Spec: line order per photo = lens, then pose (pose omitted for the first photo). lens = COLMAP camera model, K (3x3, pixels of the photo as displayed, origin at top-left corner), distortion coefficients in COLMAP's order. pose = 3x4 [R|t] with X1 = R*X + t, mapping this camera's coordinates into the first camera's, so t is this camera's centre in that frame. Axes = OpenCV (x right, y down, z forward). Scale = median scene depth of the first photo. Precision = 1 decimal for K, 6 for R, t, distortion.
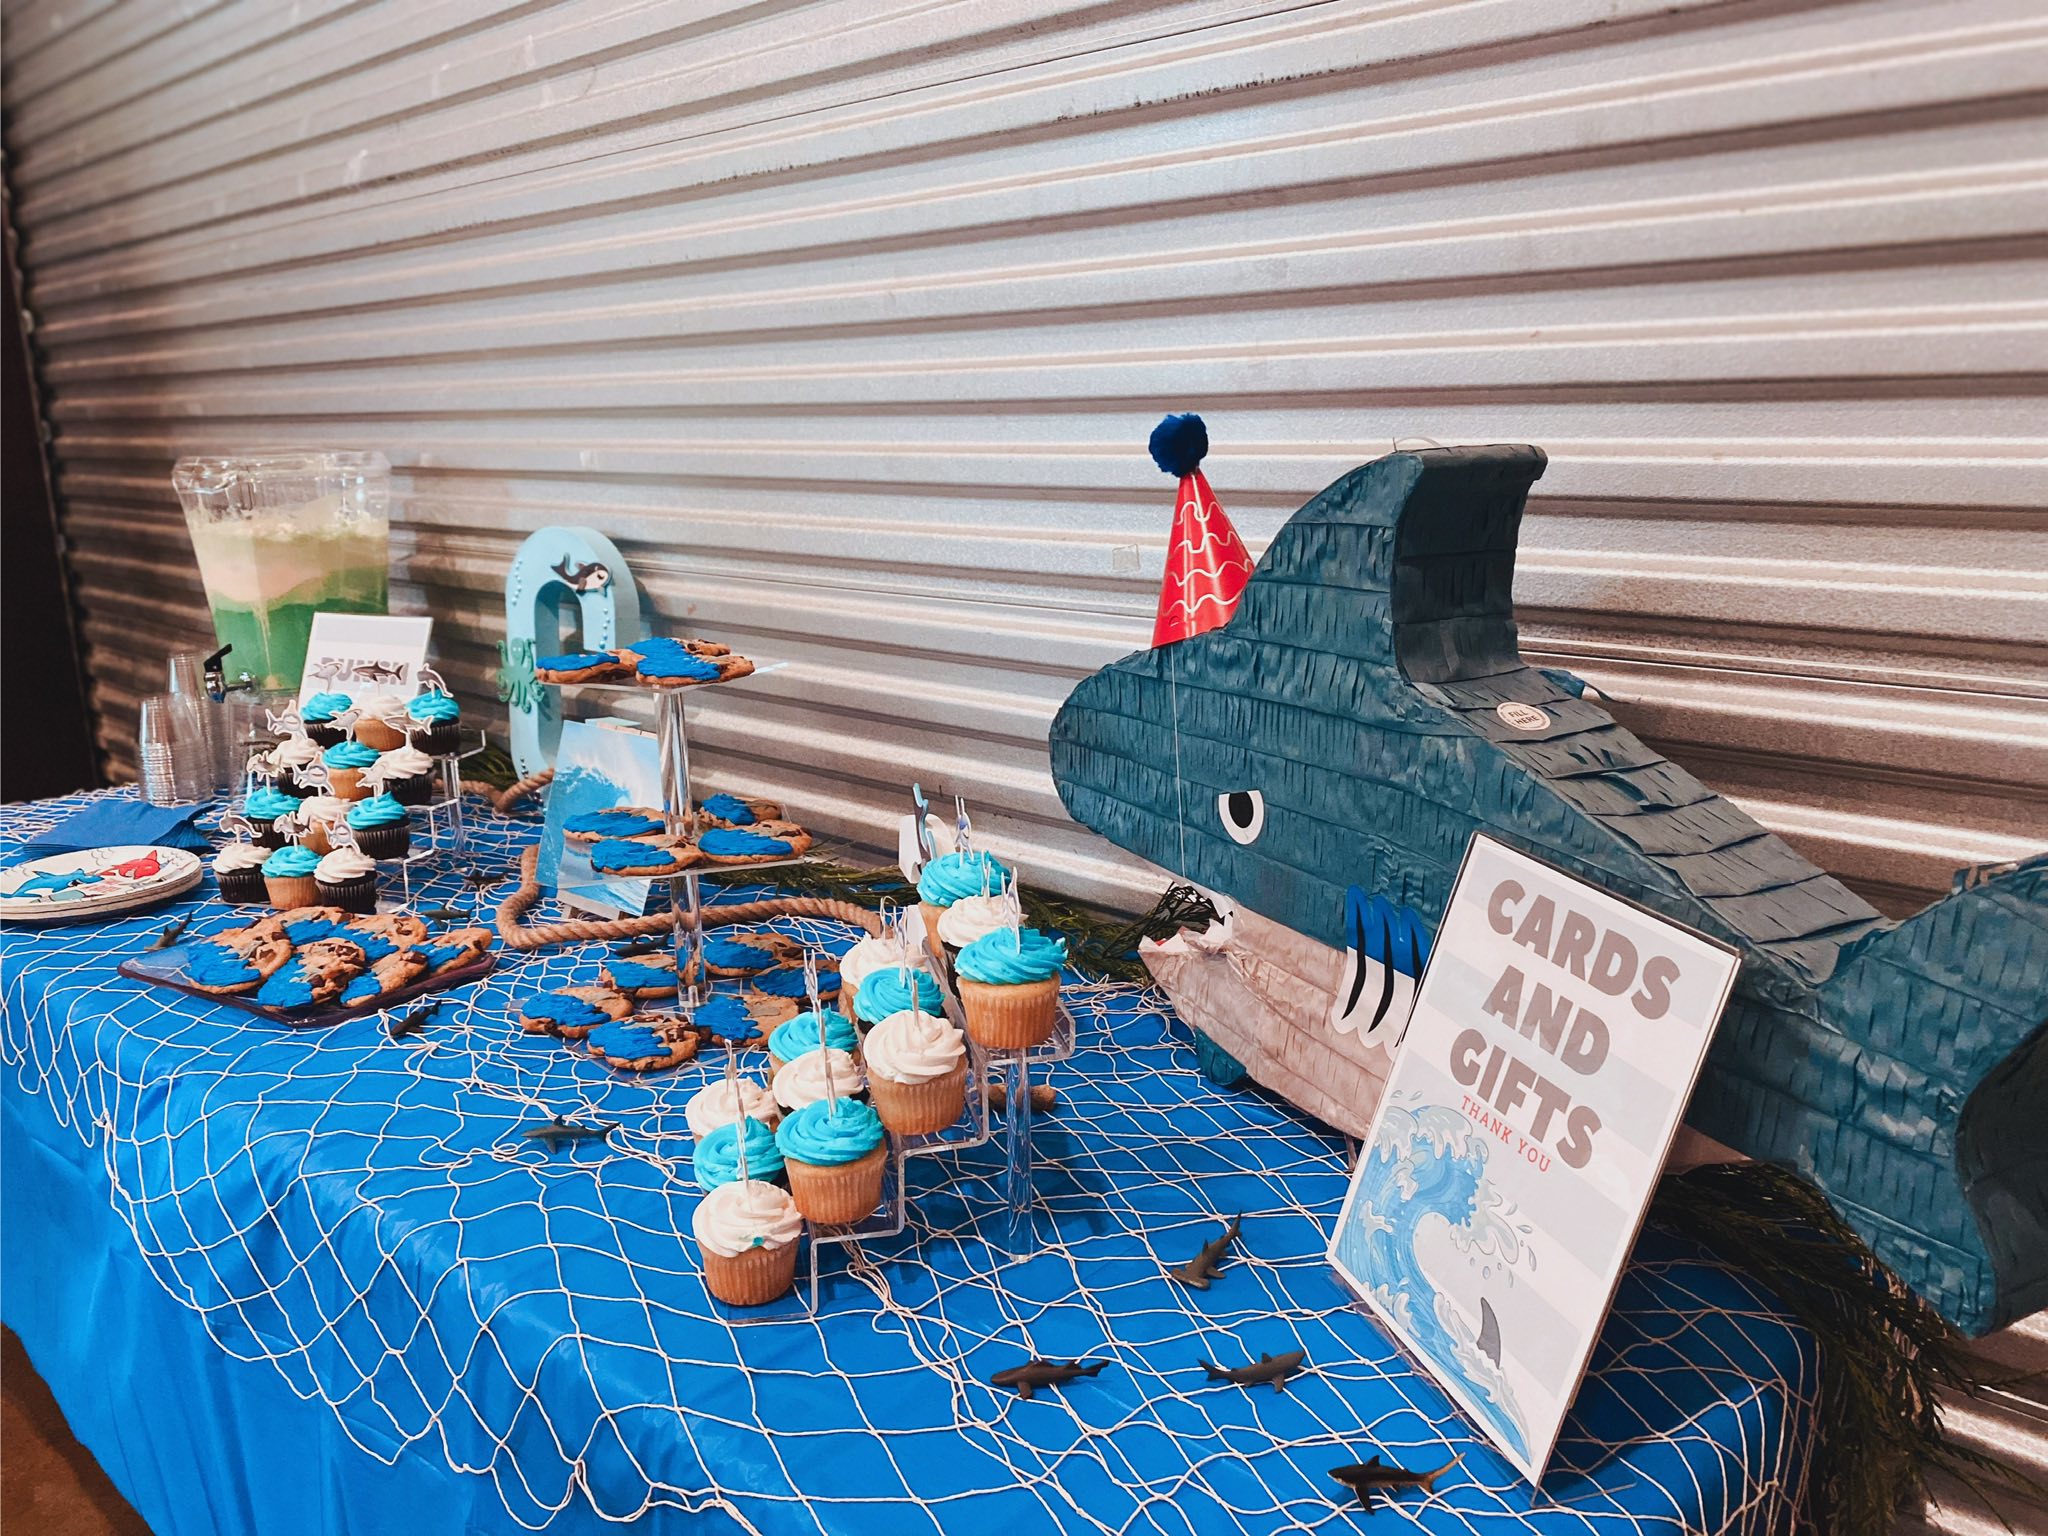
lens RADIAL K [[1568.1, 0, 1025.2], [0, 1568.1, 755.9], [0, 0, 1]] dist [0.016061, -0.020243]
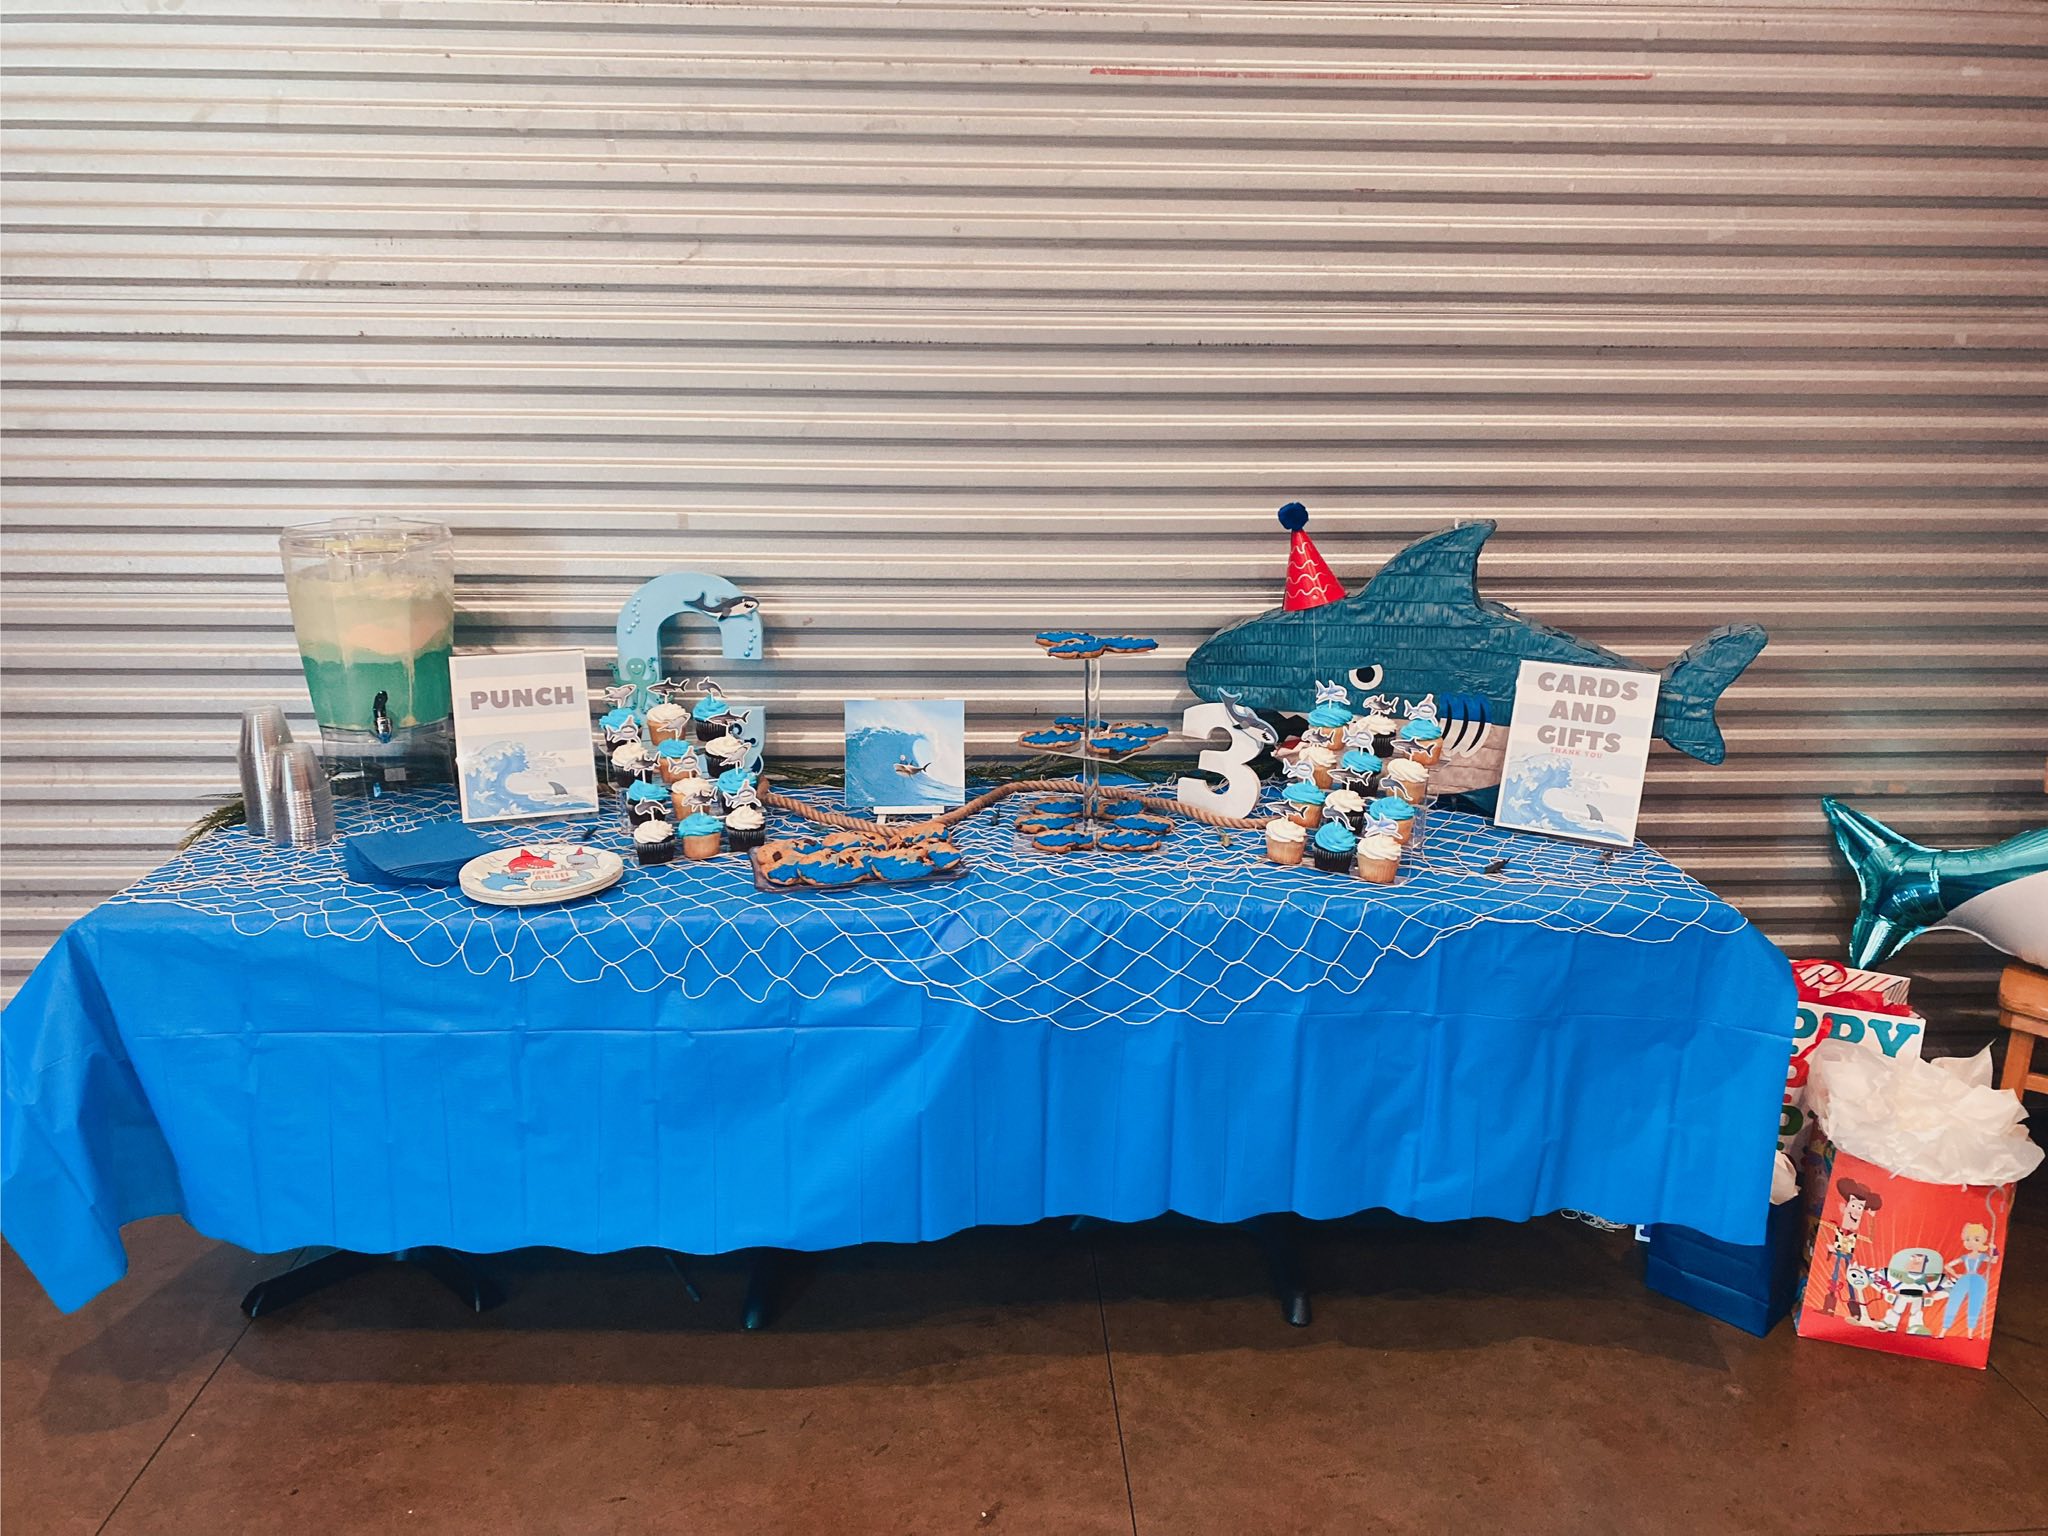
lens RADIAL K [[1568.1, 0, 1019.3], [0, 1568.1, 762.8], [0, 0, 1]] dist [0.016061, -0.020243]
pose [[0.704026, -0.149248, 0.694314, -2.307999], [0.134229, 0.988011, 0.076273, -0.103126], [-0.697373, 0.039498, 0.715619, -0.369127]]
